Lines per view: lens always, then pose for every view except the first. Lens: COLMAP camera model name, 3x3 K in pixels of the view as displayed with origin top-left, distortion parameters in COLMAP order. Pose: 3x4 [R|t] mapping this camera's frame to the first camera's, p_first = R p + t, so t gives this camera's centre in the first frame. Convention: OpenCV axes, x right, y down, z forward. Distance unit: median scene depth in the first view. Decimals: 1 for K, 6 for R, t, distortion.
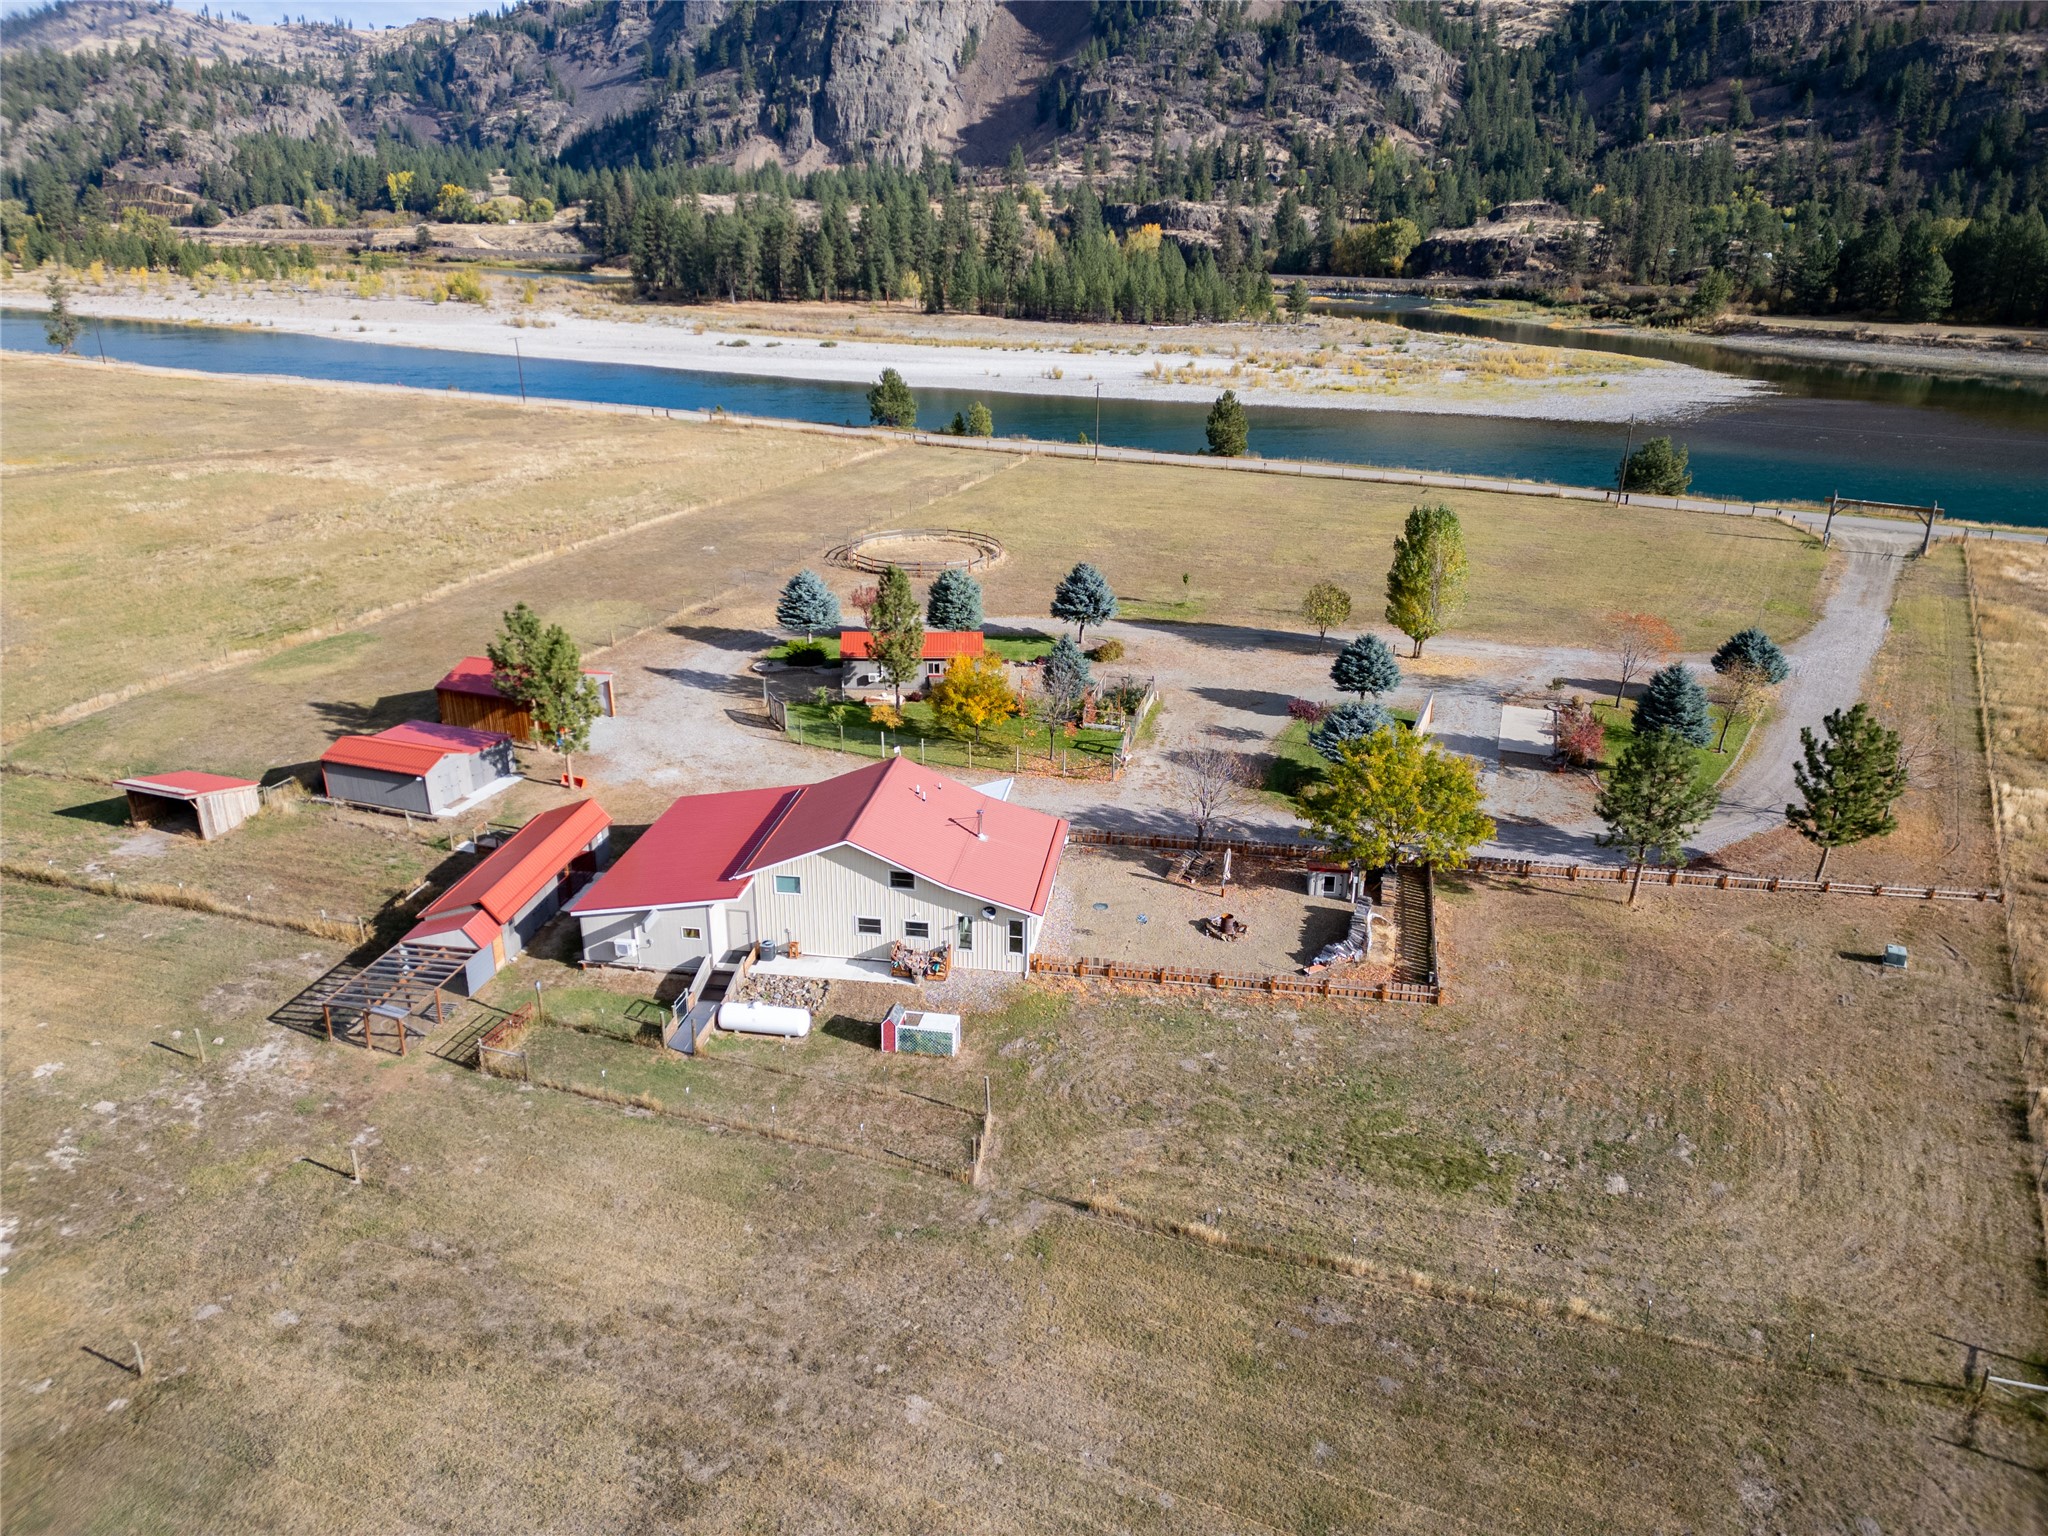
lens RADIAL K [[1349.5, 0, 1024.0], [0, 1349.5, 768.0], [0, 0, 1]] dist [0.080189, -0.069439]
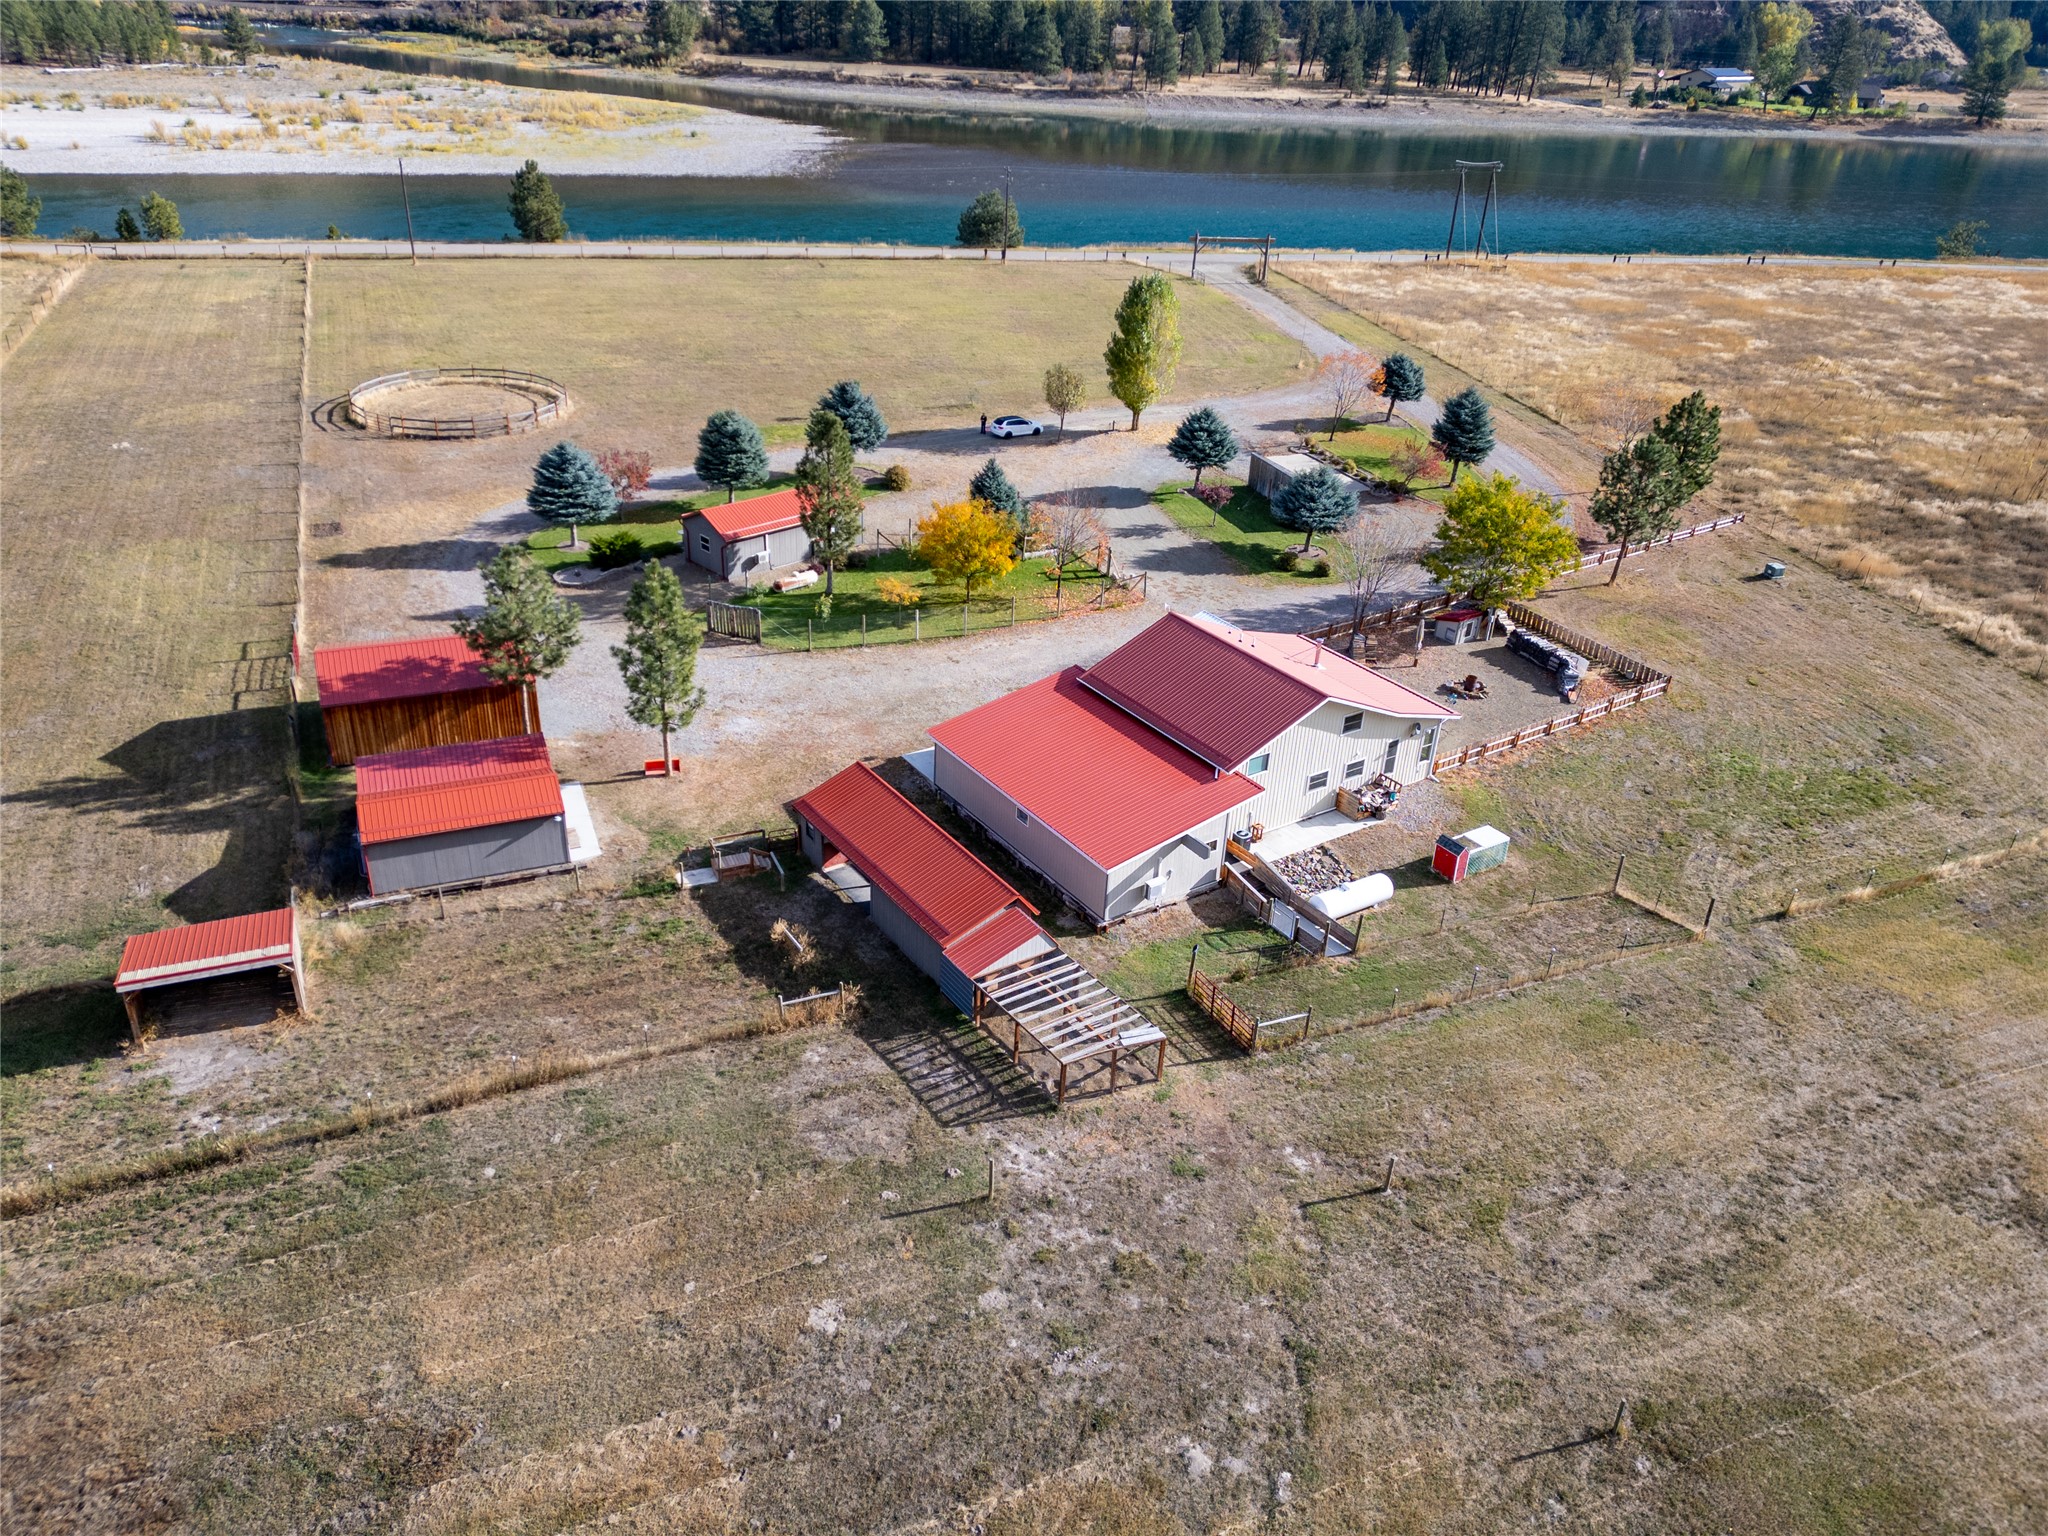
lens RADIAL K [[1414.0, 0, 1024.0], [0, 1414.0, 768.0], [0, 0, 1]] dist [0.068689, -0.063781]
pose [[0.749580, -0.304843, 0.587538, -0.255893], [0.216896, 0.951748, 0.217098, -0.046363], [-0.625369, -0.035298, 0.779531, 0.104053]]
